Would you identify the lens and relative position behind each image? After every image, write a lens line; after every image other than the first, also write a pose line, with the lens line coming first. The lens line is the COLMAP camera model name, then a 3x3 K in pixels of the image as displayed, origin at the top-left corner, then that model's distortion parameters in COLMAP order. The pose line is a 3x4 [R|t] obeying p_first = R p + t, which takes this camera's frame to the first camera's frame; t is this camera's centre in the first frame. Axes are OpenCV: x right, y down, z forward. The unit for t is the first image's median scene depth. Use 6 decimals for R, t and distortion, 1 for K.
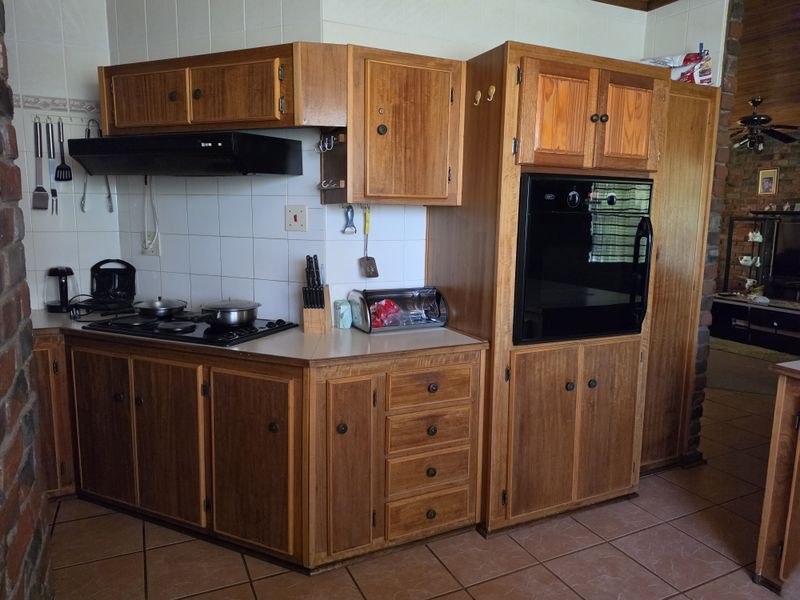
lens RADIAL K [[547.6, 0, 396.8], [0, 547.6, 297.0], [0, 0, 1]] dist [0.064730, -0.079085]
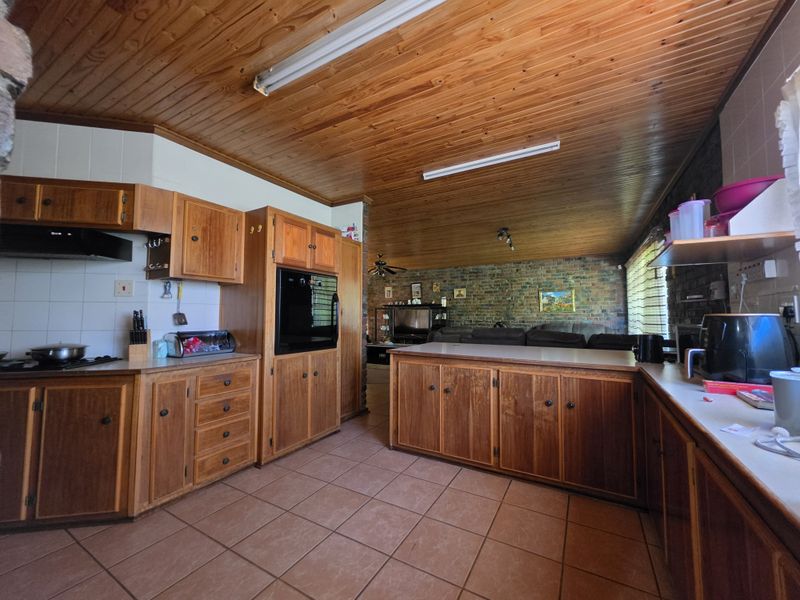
lens RADIAL K [[319.0, 0, 402.2], [0, 319.0, 297.8], [0, 0, 1]] dist [-0.006813, 0.000832]
pose [[0.818733, 0.019639, 0.573838, -0.059020], [0.094765, 0.981087, -0.168783, 0.113683], [-0.566300, 0.192568, 0.801388, -0.161101]]
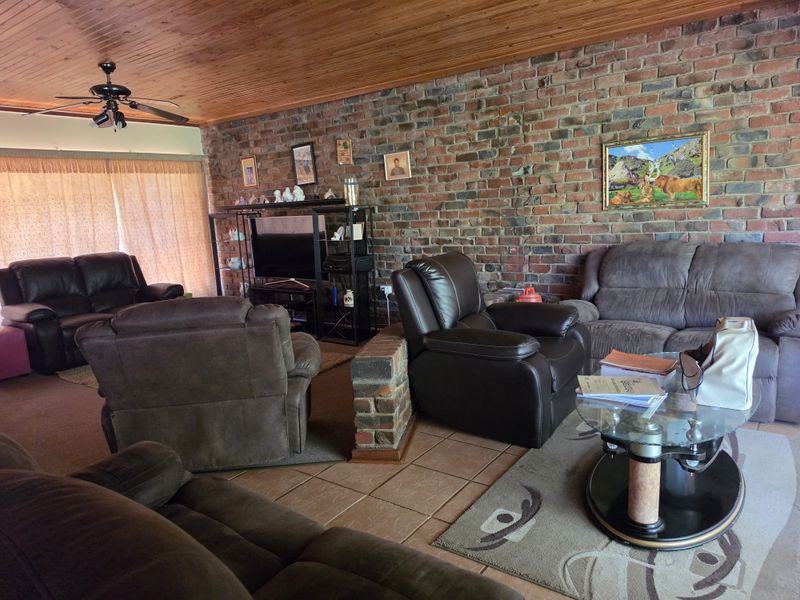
lens RADIAL K [[547.6, 0, 398.9], [0, 547.6, 301.5], [0, 0, 1]] dist [0.064730, -0.079085]
pose [[0.878277, -0.138242, 0.457732, 1.477472], [0.133397, 0.990126, 0.043076, -0.024349], [-0.459167, 0.023227, 0.888046, 0.341680]]
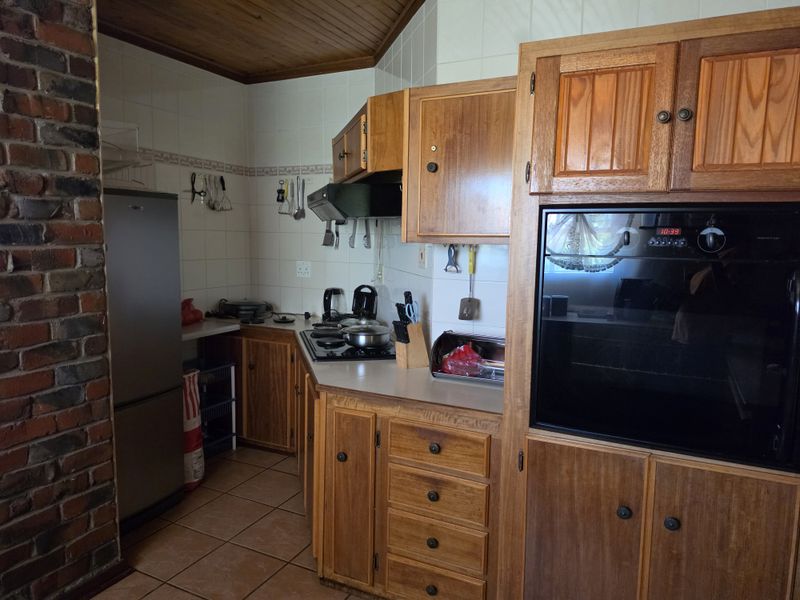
lens RADIAL K [[547.6, 0, 396.6], [0, 547.6, 302.0], [0, 0, 1]] dist [0.064730, -0.079085]
pose [[0.631177, 0.088731, -0.770547, 0.637059], [-0.125399, 0.992040, 0.011519, -0.066657], [0.765435, 0.089355, 0.637279, 0.328887]]
